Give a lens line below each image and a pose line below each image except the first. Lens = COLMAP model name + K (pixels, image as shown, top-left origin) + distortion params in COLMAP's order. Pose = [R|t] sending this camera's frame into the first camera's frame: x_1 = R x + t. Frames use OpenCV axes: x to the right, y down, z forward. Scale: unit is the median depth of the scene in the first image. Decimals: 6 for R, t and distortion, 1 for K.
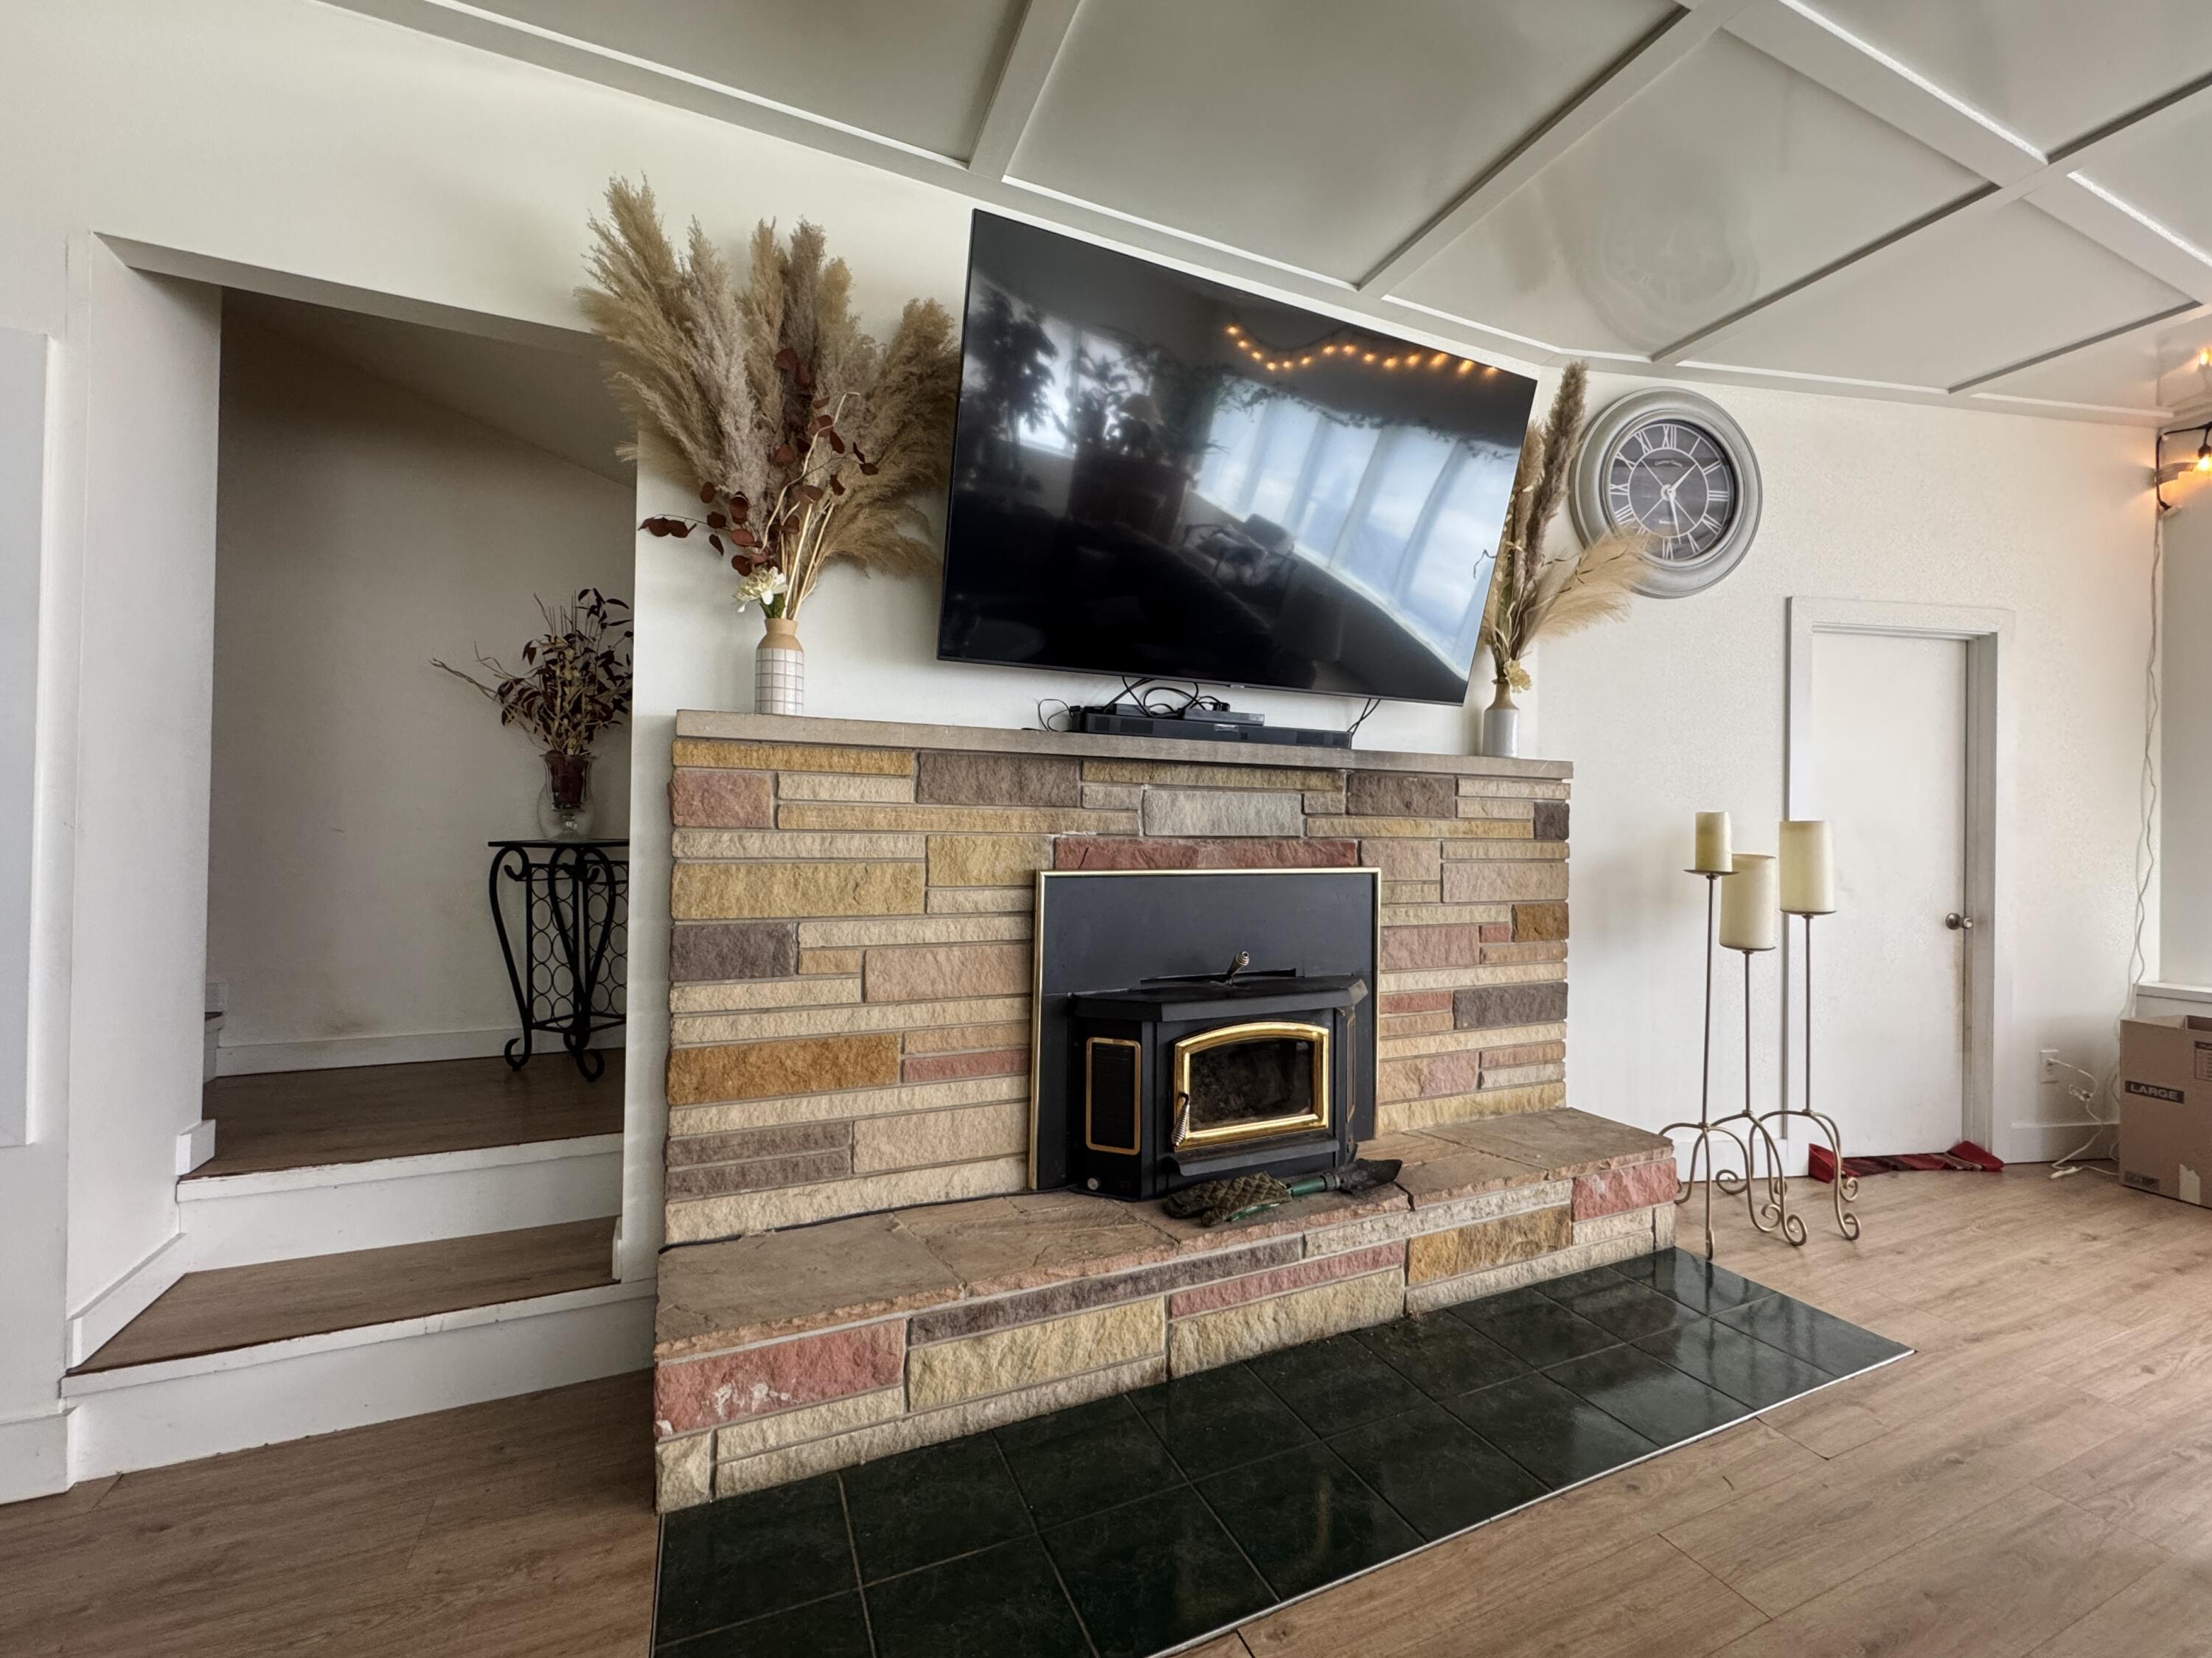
lens RADIAL K [[907.2, 0, 1116.4], [0, 907.2, 828.5], [0, 0, 1]] dist [-0.002825, 0.000041]
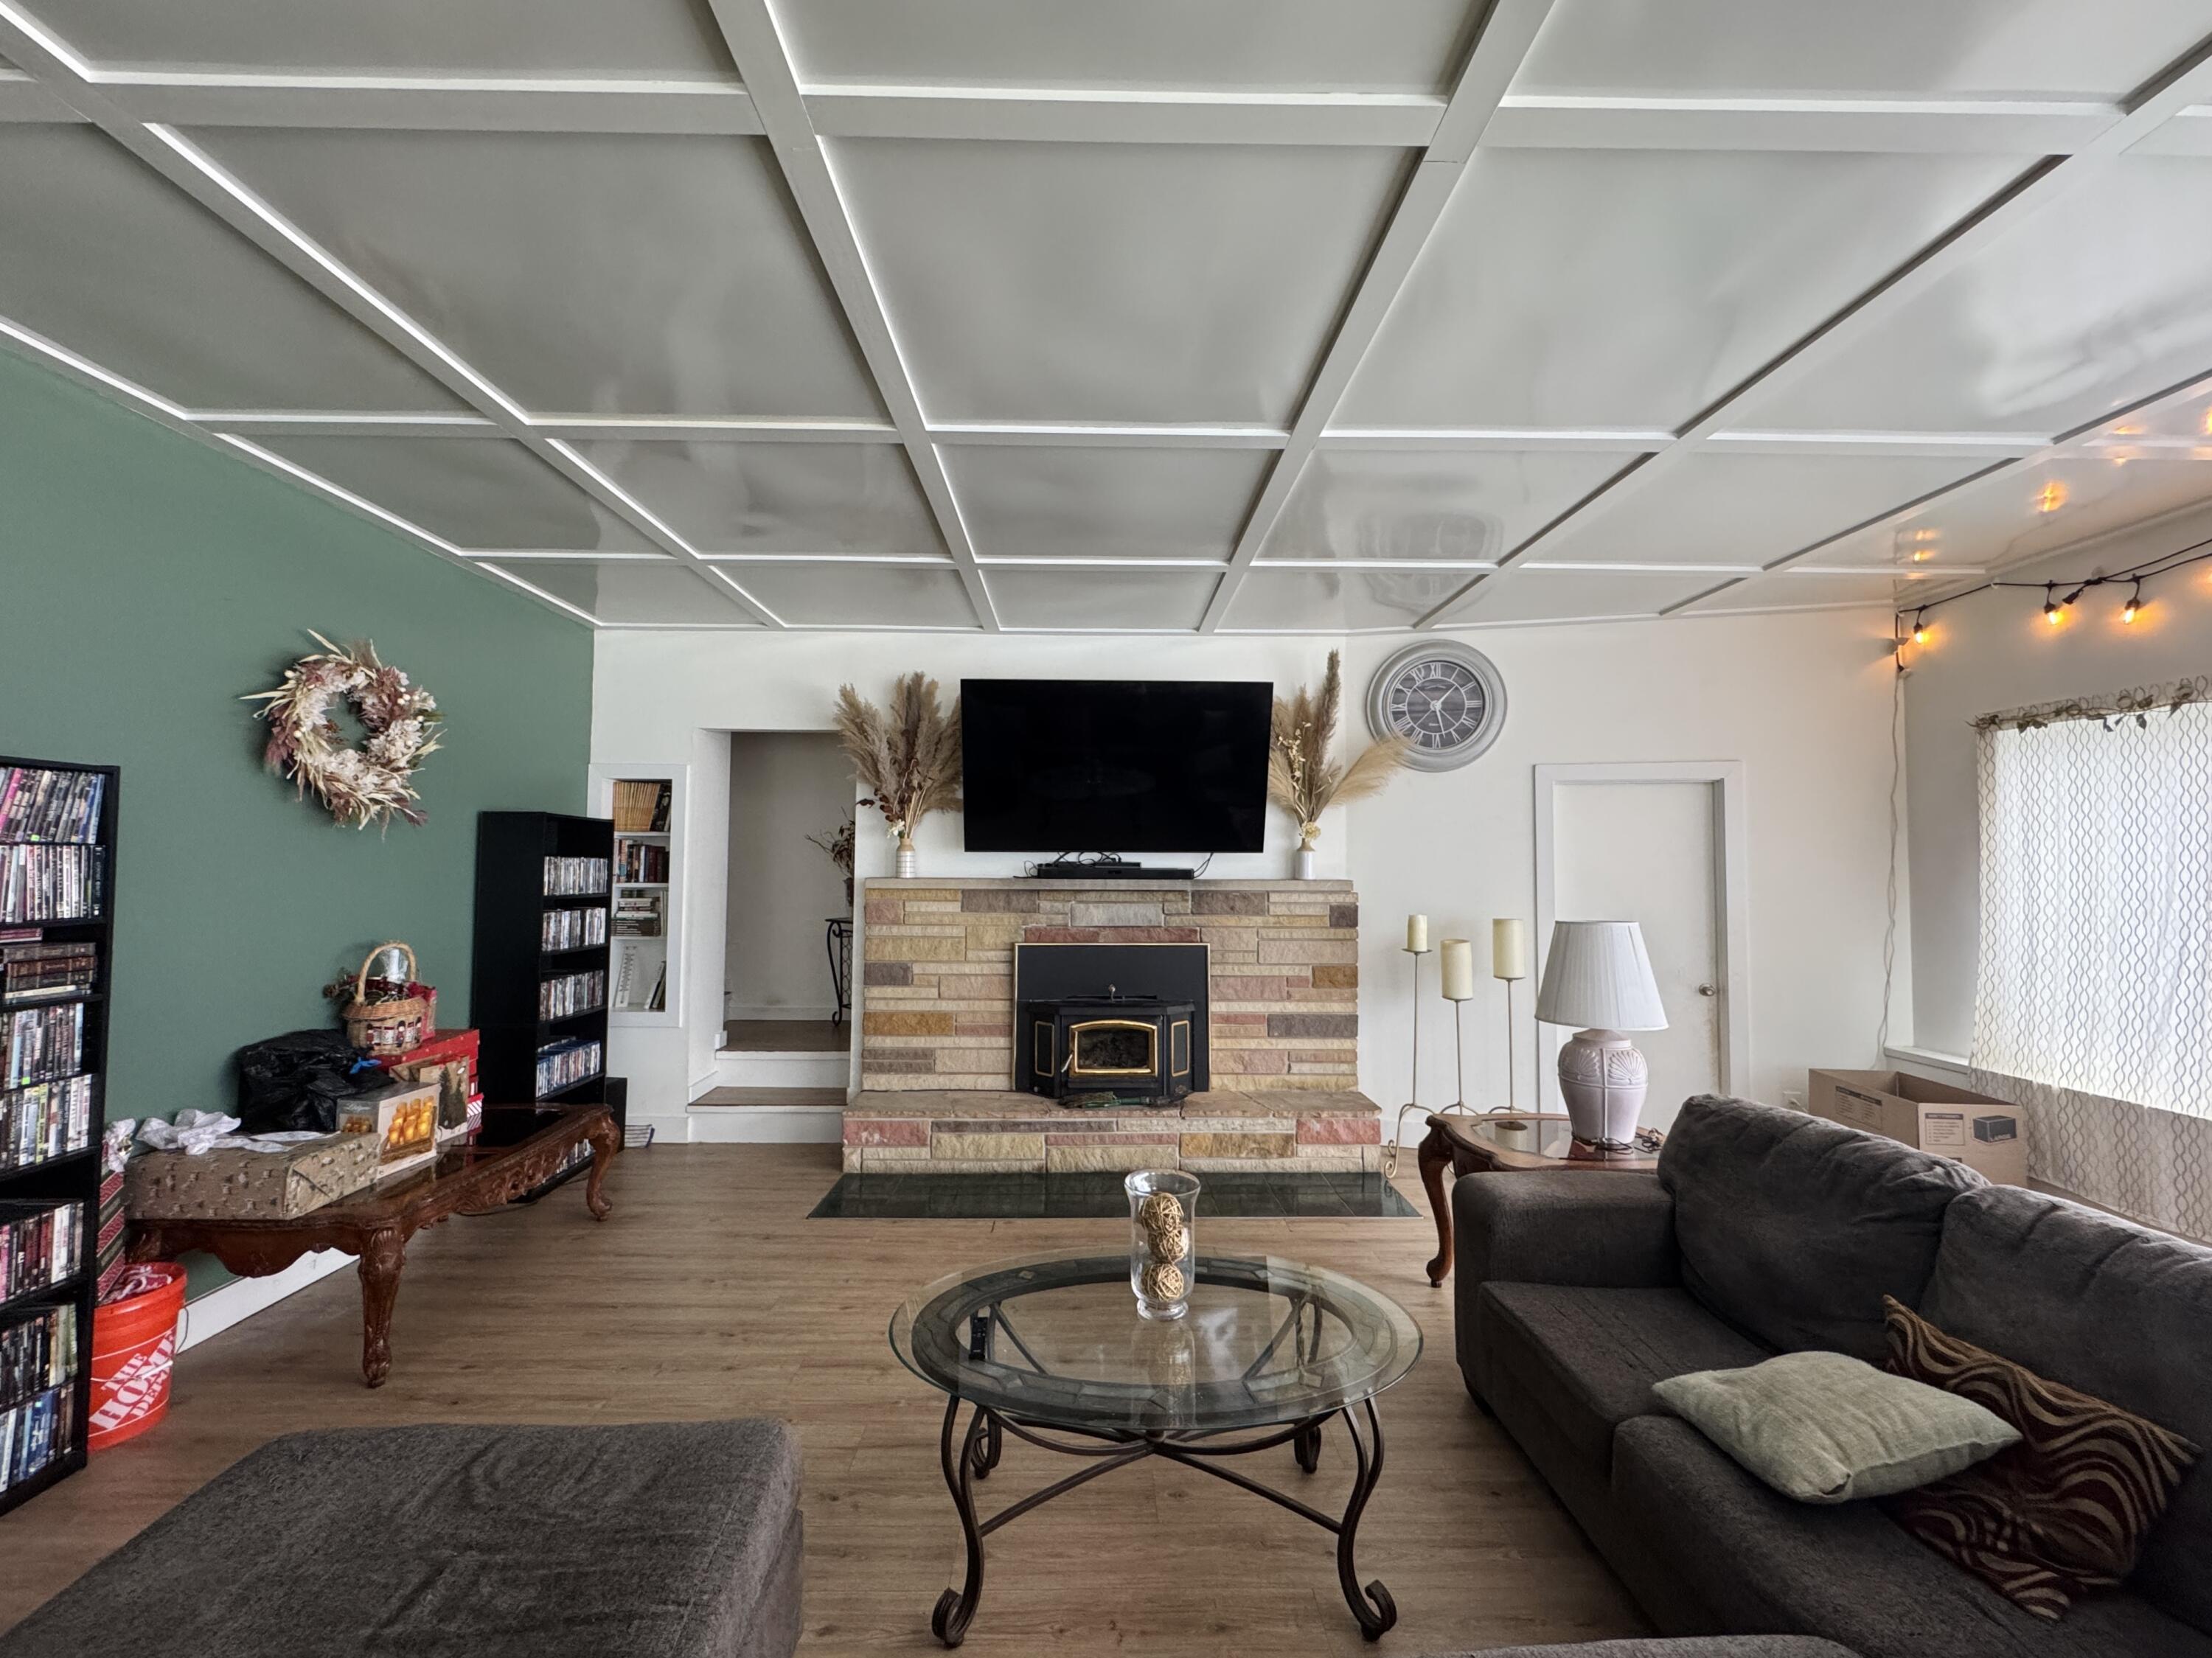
lens RADIAL K [[898.3, 0, 1099.0], [0, 898.3, 828.7], [0, 0, 1]] dist [-0.003130, -0.000435]
pose [[0.920932, -0.021932, -0.389105, 0.948709], [0.006985, 0.999184, -0.039787, -0.140776], [0.389660, 0.033924, 0.920334, -0.921565]]
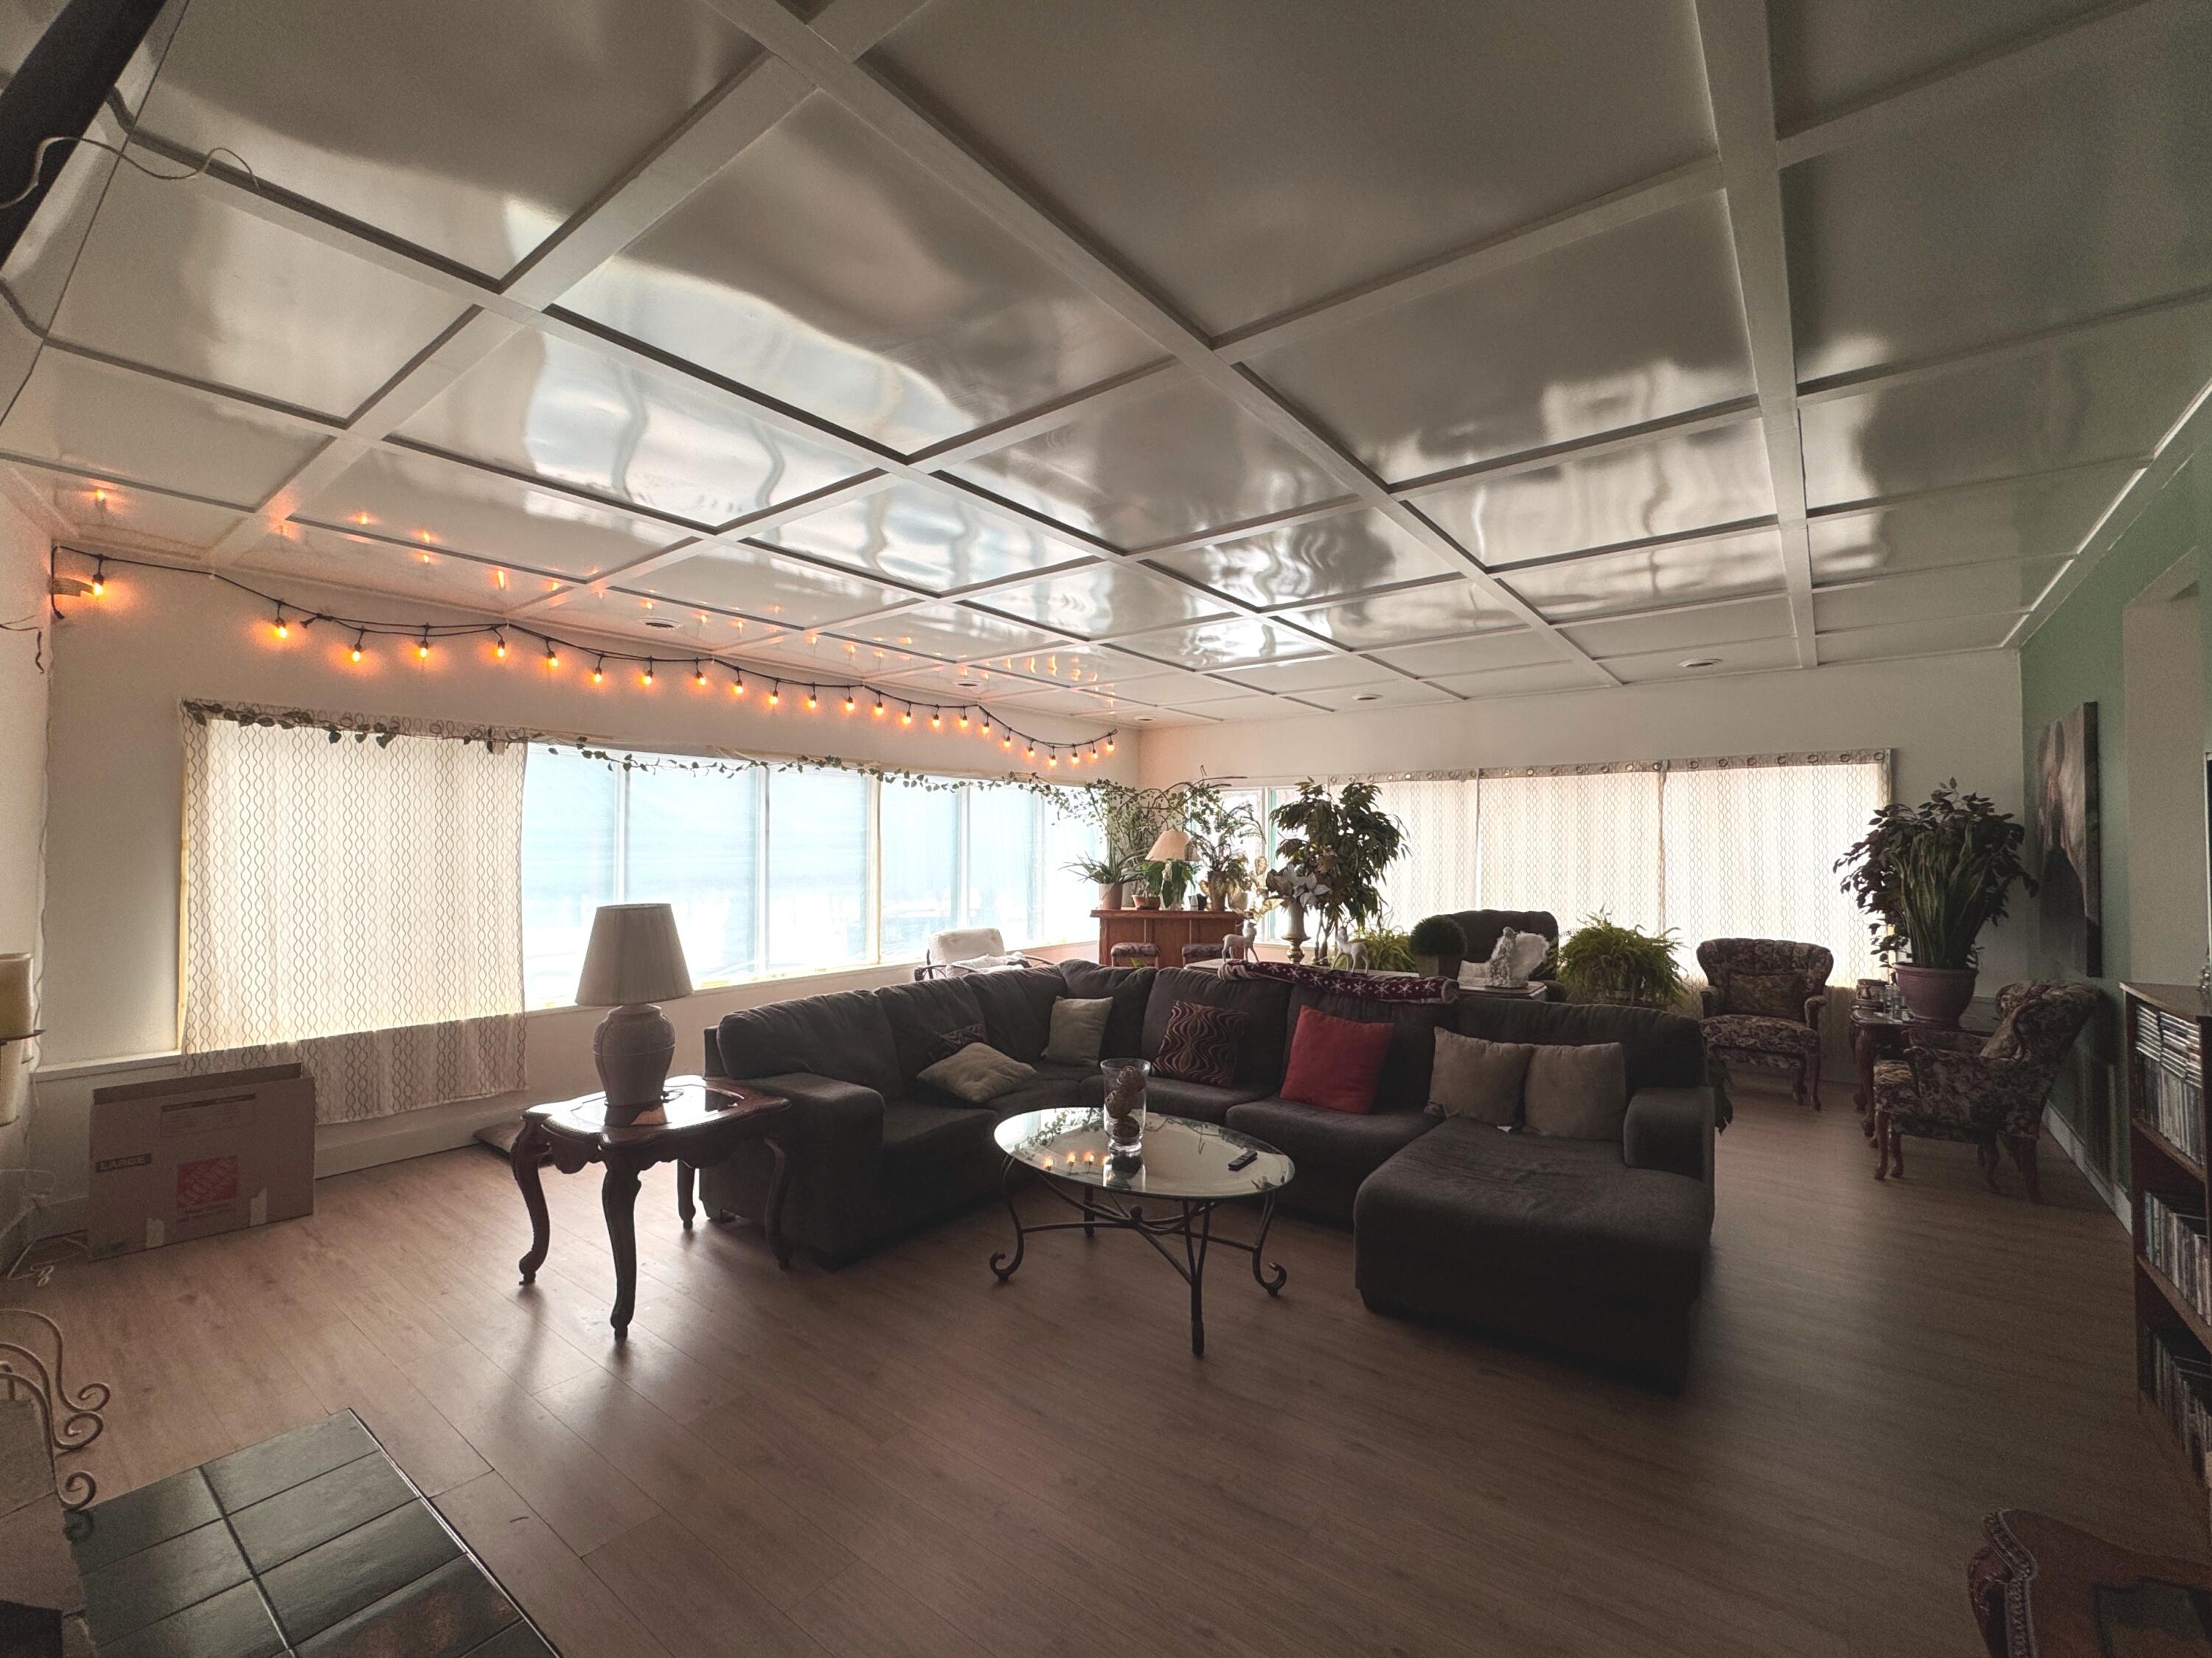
lens RADIAL K [[937.7, 0, 1109.0], [0, 937.7, 826.8], [0, 0, 1]] dist [-0.002634, -0.000295]
pose [[-0.485329, 0.010080, 0.874274, -0.622298], [-0.011733, 0.999768, -0.018040, -0.160162], [-0.874253, -0.019013, -0.485098, 0.705716]]
